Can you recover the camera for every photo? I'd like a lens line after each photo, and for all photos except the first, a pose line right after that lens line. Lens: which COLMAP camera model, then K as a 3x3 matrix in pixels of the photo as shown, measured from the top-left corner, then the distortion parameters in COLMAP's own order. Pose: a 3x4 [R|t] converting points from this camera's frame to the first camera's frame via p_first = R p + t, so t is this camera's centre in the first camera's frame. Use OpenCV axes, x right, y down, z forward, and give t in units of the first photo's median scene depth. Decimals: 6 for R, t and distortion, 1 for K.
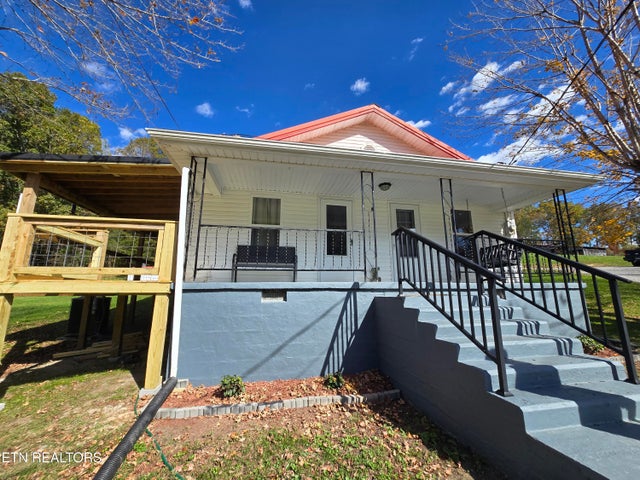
lens RADIAL K [[259.5, 0, 321.0], [0, 259.5, 240.2], [0, 0, 1]] dist [-0.001374, -0.000178]
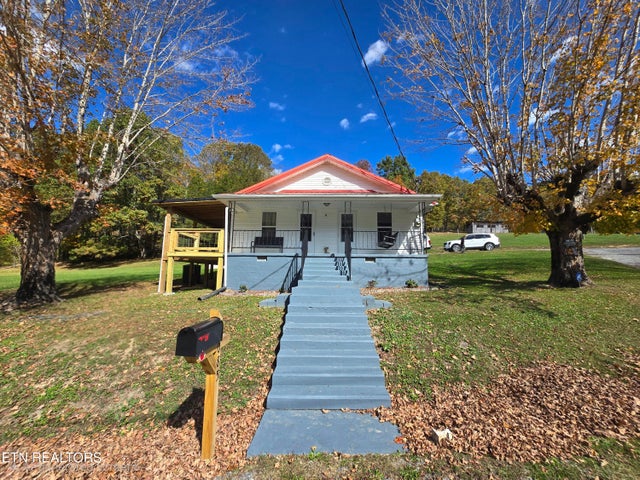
lens RADIAL K [[259.5, 0, 321.0], [0, 259.5, 240.2], [0, 0, 1]] dist [-0.001374, -0.000178]
pose [[0.973821, -0.014497, -0.226855, 0.691297], [0.028310, 0.997929, 0.057759, -0.061261], [0.225548, -0.062669, 0.972214, -0.930387]]
